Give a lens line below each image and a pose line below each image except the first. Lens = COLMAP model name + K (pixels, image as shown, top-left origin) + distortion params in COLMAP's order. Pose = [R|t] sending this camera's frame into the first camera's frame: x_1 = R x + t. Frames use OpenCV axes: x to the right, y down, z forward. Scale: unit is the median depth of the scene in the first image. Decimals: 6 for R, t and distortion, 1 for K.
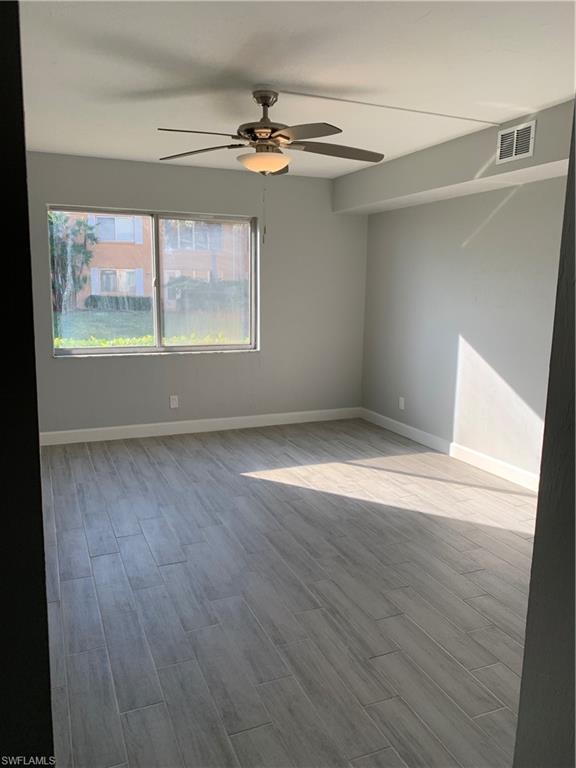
lens RADIAL K [[586.0, 0, 286.5], [0, 586.0, 383.3], [0, 0, 1]] dist [0.029984, -0.036283]
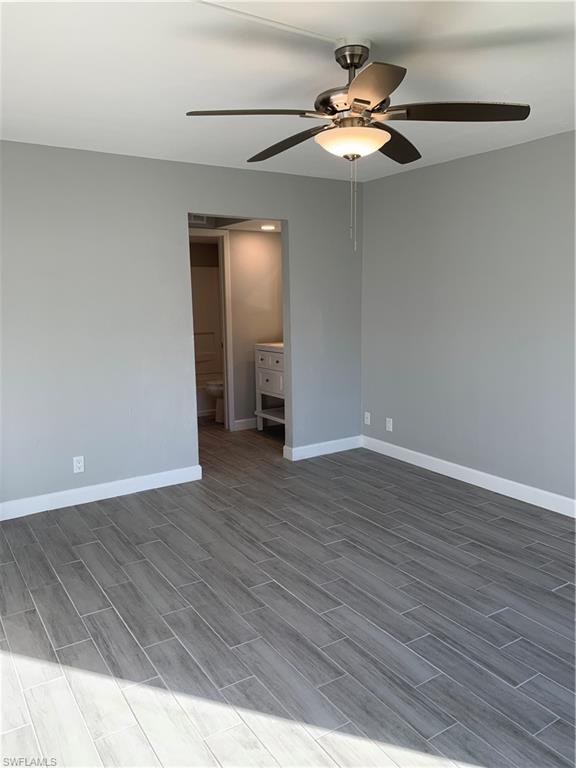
lens RADIAL K [[586.0, 0, 291.2], [0, 586.0, 383.0], [0, 0, 1]] dist [0.029984, -0.036283]
pose [[-0.983787, 0.024783, -0.177618, 0.133323], [-0.034030, 0.946616, 0.320563, -0.235286], [0.176081, 0.321411, -0.930425, 1.305224]]
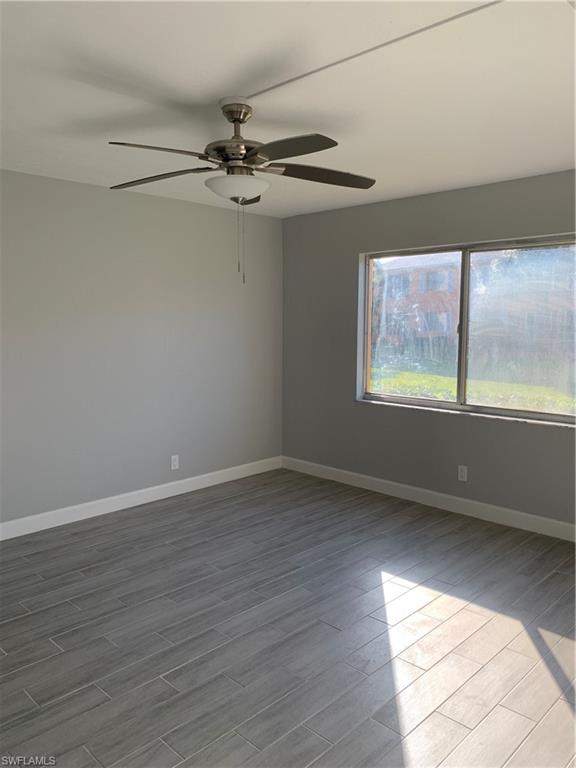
lens RADIAL K [[586.0, 0, 291.6], [0, 586.0, 382.4], [0, 0, 1]] dist [0.029984, -0.036283]
pose [[0.389630, 0.083278, -0.917199, 0.577116], [-0.157965, 0.987188, 0.022529, -0.094266], [0.907323, 0.136108, 0.397793, 0.571439]]
